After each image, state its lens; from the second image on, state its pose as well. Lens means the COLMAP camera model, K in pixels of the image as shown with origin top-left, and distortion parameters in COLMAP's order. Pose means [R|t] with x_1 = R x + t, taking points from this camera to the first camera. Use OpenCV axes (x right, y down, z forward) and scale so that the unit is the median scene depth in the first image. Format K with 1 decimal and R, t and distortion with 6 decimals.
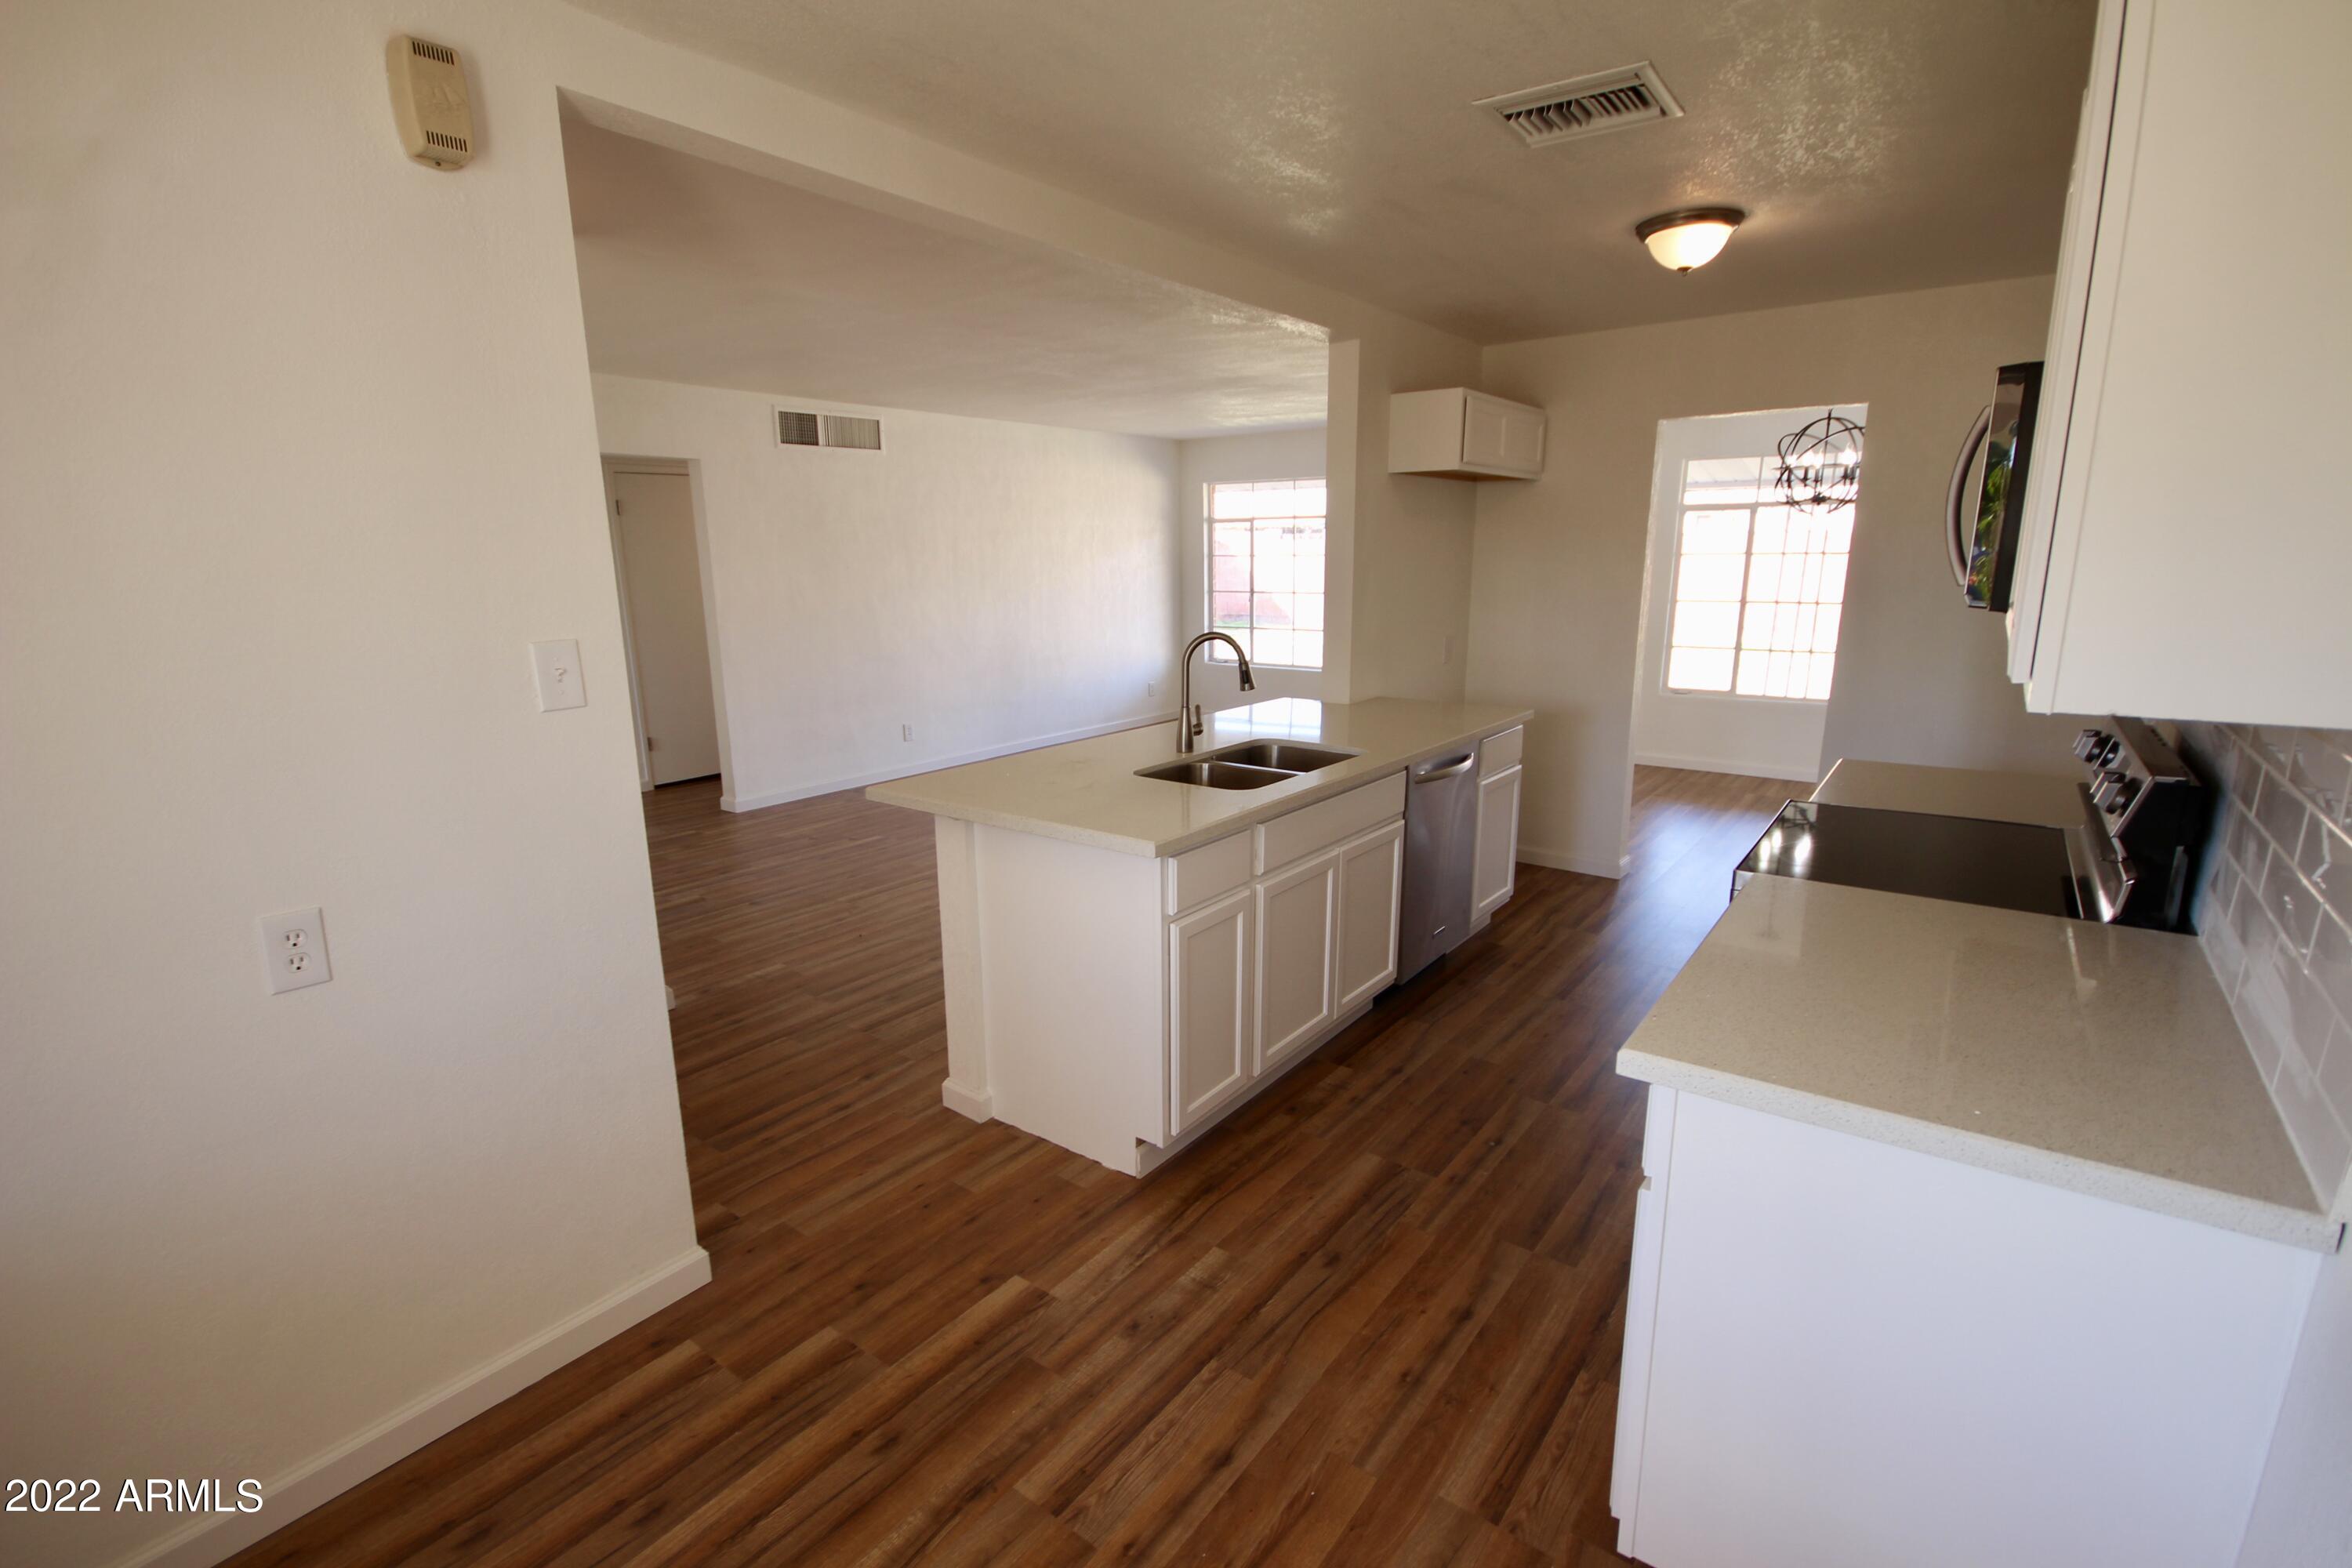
lens RADIAL K [[1090.2, 0, 1156.7], [0, 1090.2, 786.9], [0, 0, 1]] dist [0.004464, -0.003772]
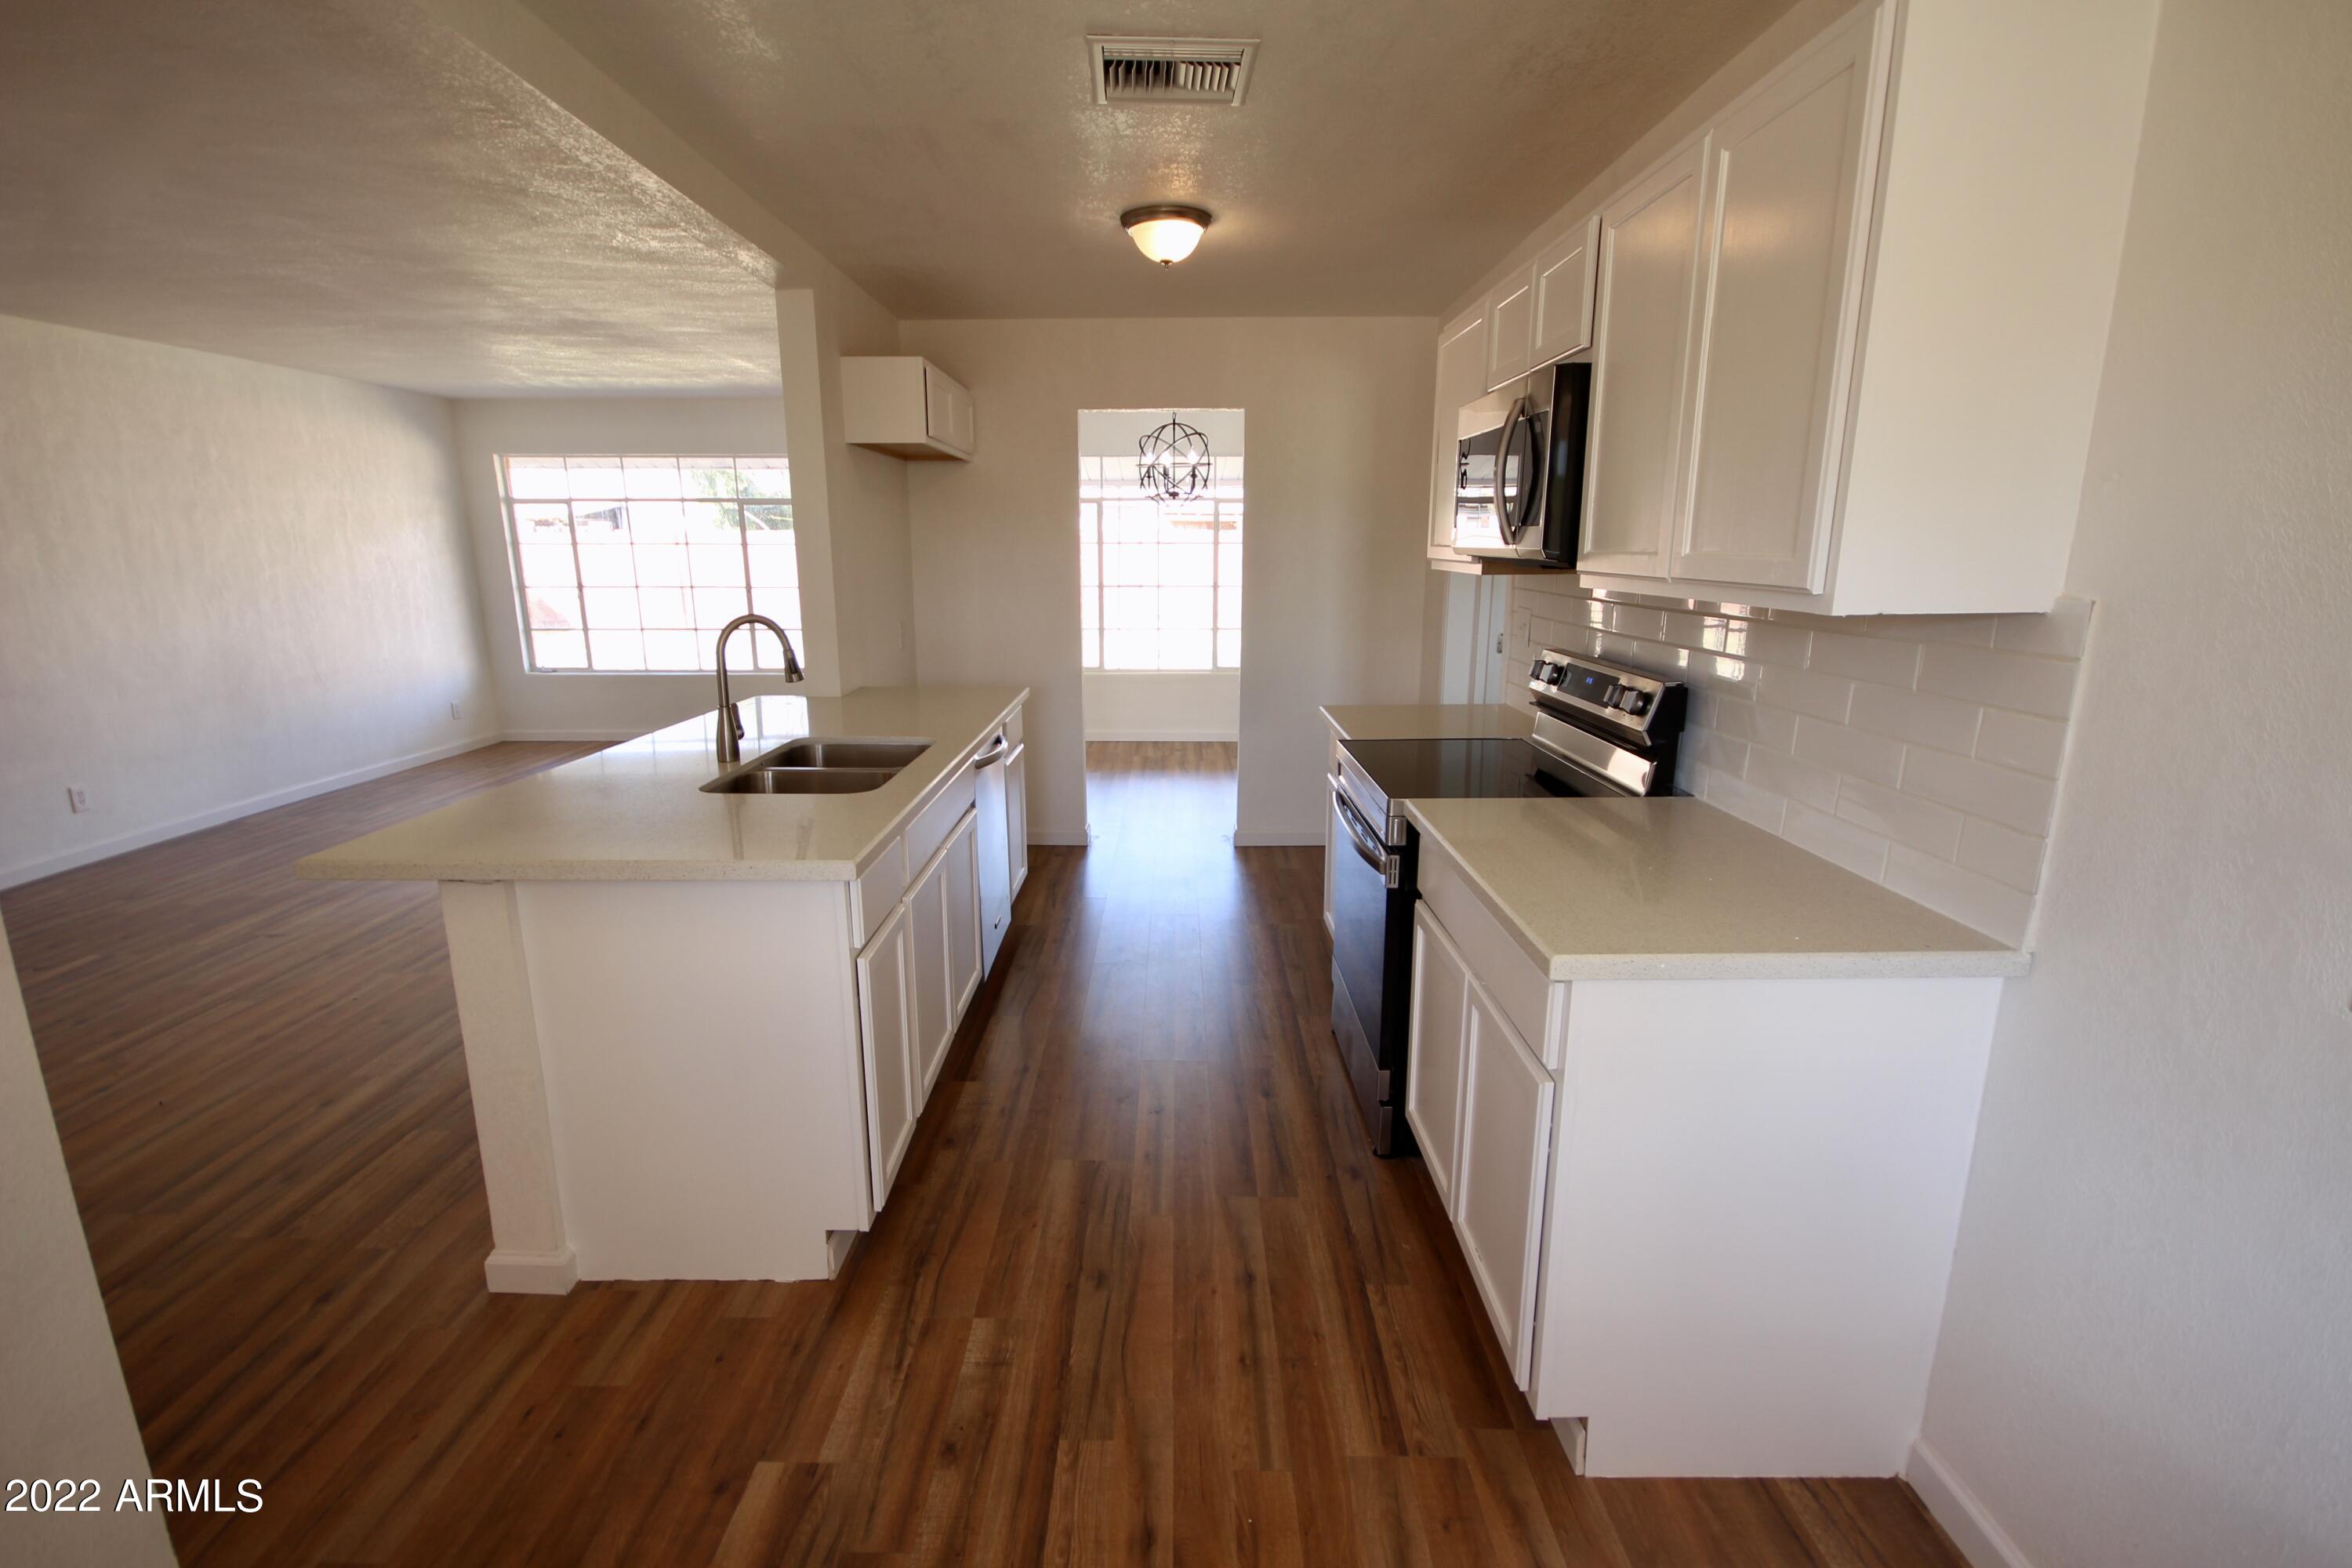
lens RADIAL K [[1090.2, 0, 1160.4], [0, 1090.2, 793.8], [0, 0, 1]] dist [0.004464, -0.003772]
pose [[0.797691, -0.123761, 0.590231, -0.244270], [0.121272, 0.991642, 0.044033, -0.005333], [-0.590748, 0.036454, 0.806032, 0.180025]]
